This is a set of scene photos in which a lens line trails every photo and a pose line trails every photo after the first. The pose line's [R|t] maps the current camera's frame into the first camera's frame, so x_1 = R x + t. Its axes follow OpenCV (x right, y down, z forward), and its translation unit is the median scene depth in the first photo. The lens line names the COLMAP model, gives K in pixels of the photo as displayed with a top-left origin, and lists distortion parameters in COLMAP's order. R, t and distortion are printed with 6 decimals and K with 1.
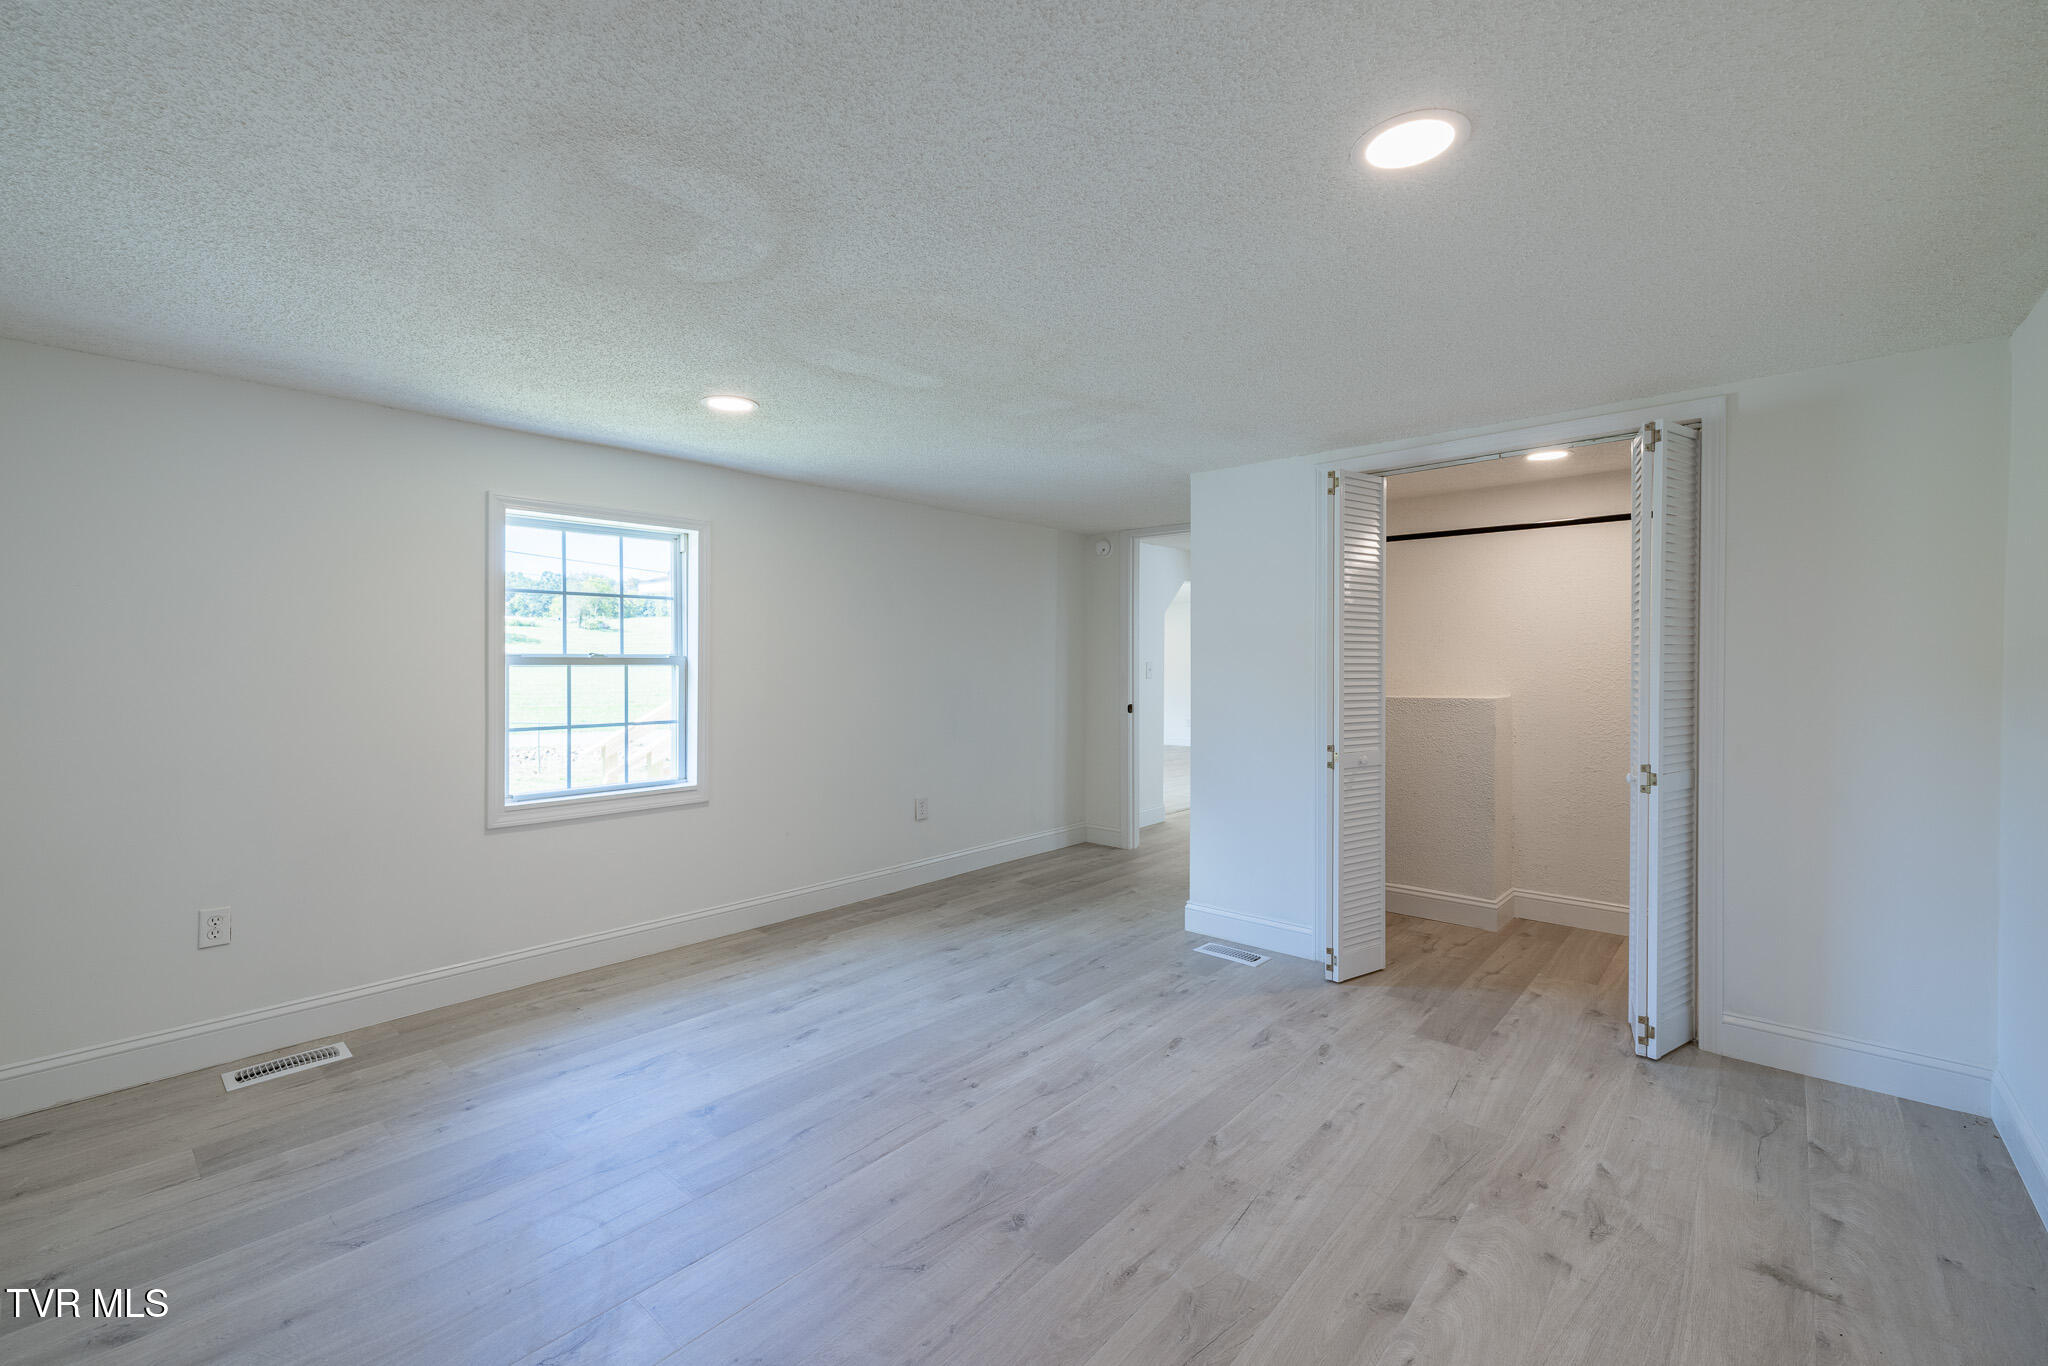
lens RADIAL K [[878.0, 0, 1016.8], [0, 878.0, 677.9], [0, 0, 1]] dist [-0.000693, 0.000138]
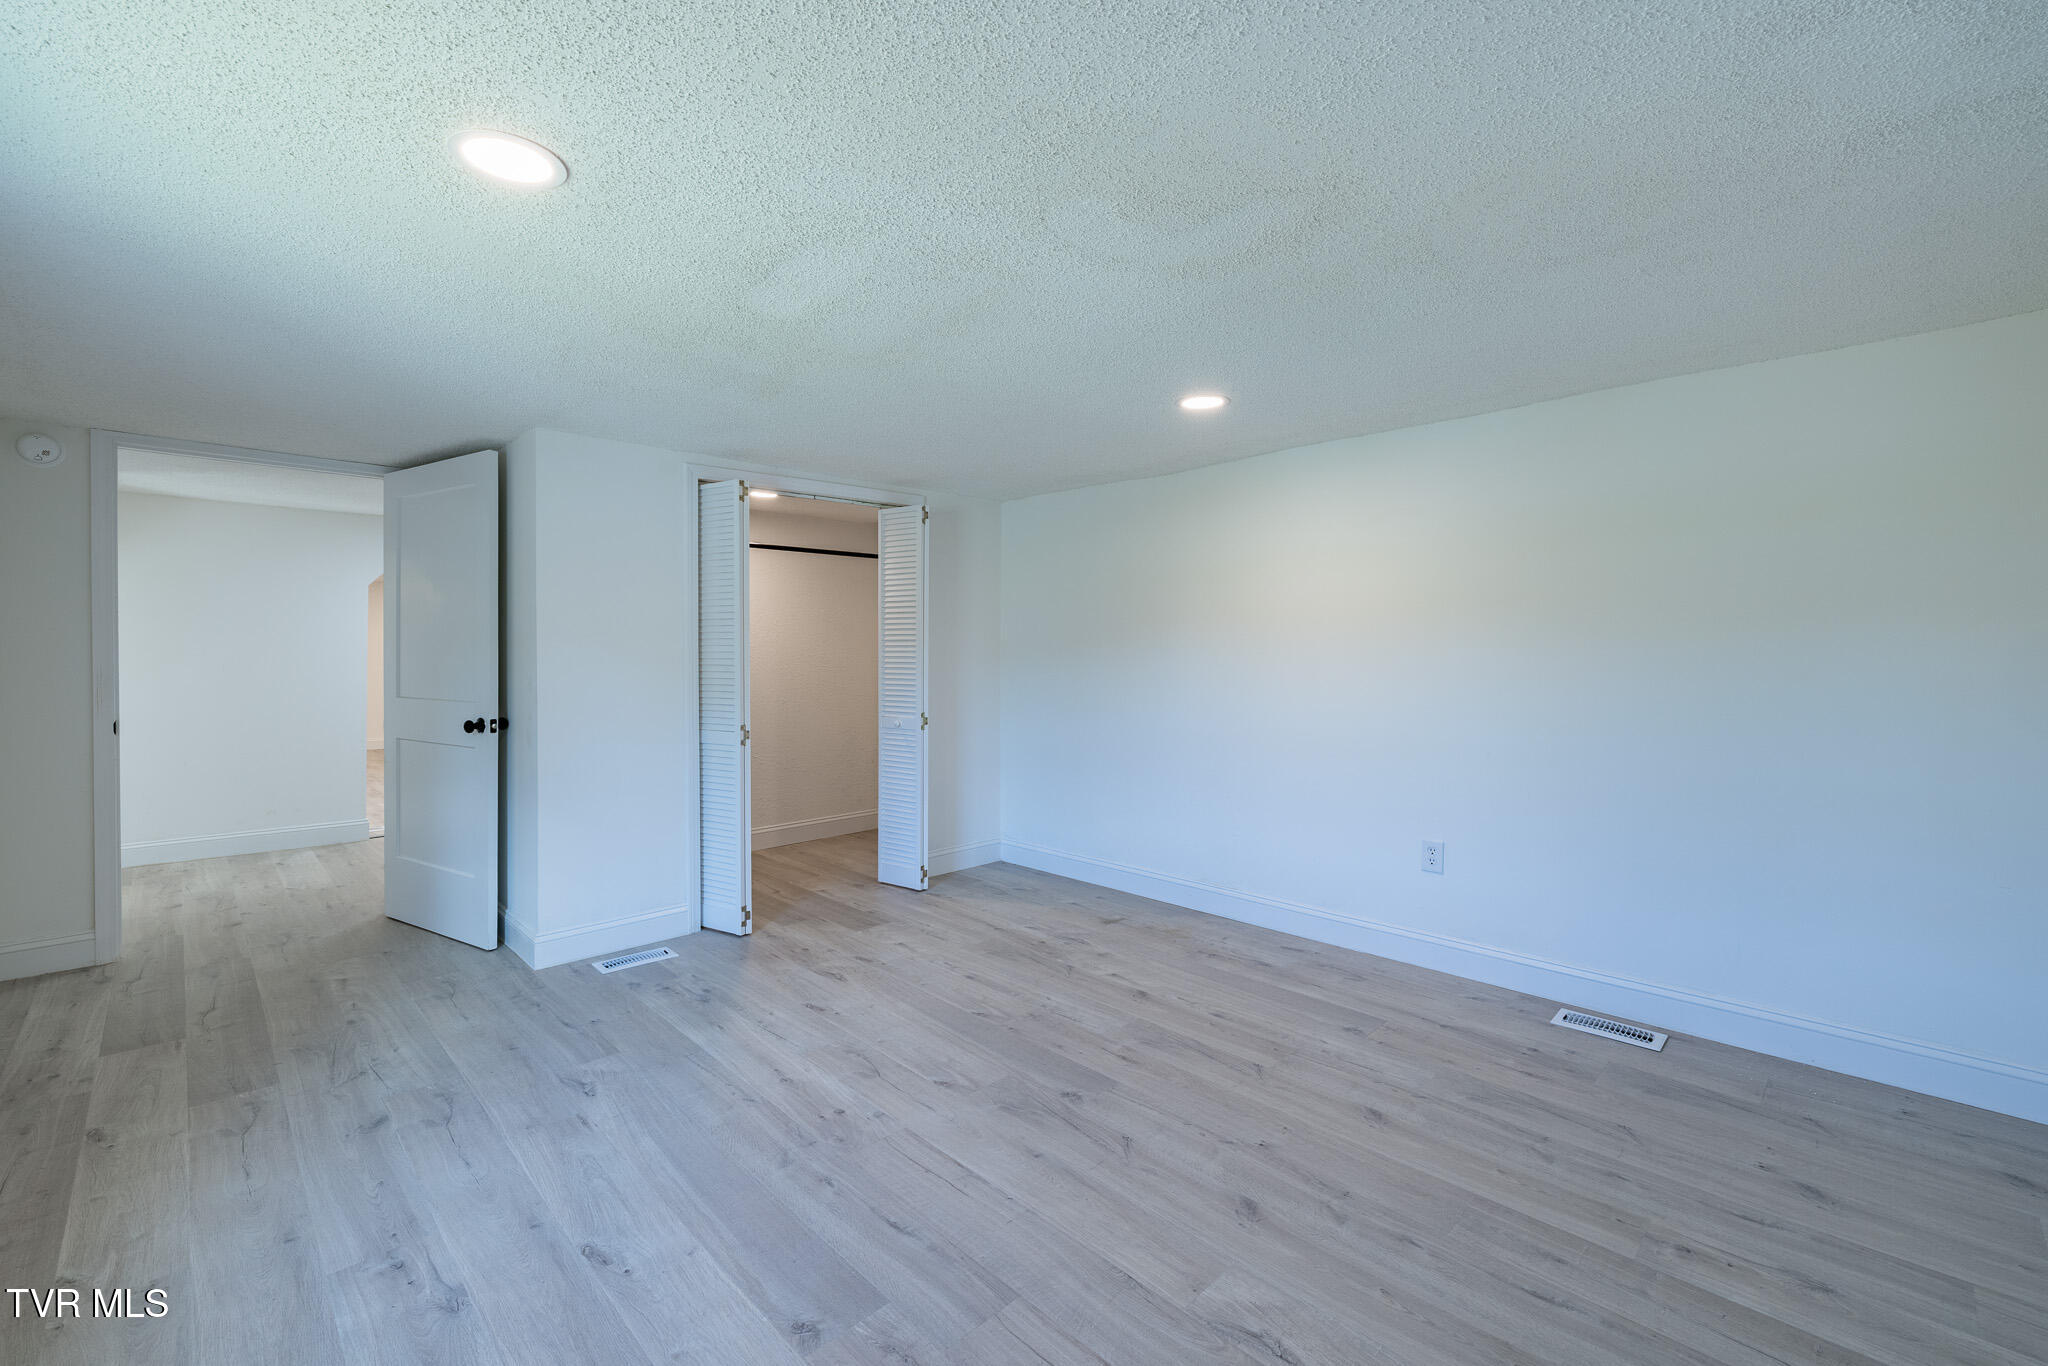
lens RADIAL K [[852.8, 0, 1030.3], [0, 852.8, 670.6], [0, 0, 1]] dist [-0.002966, -0.000352]
pose [[0.055339, -0.023092, 0.998201, -0.829919], [0.018283, 0.999588, 0.022111, -0.012199], [-0.998300, 0.017027, 0.055738, 0.671855]]
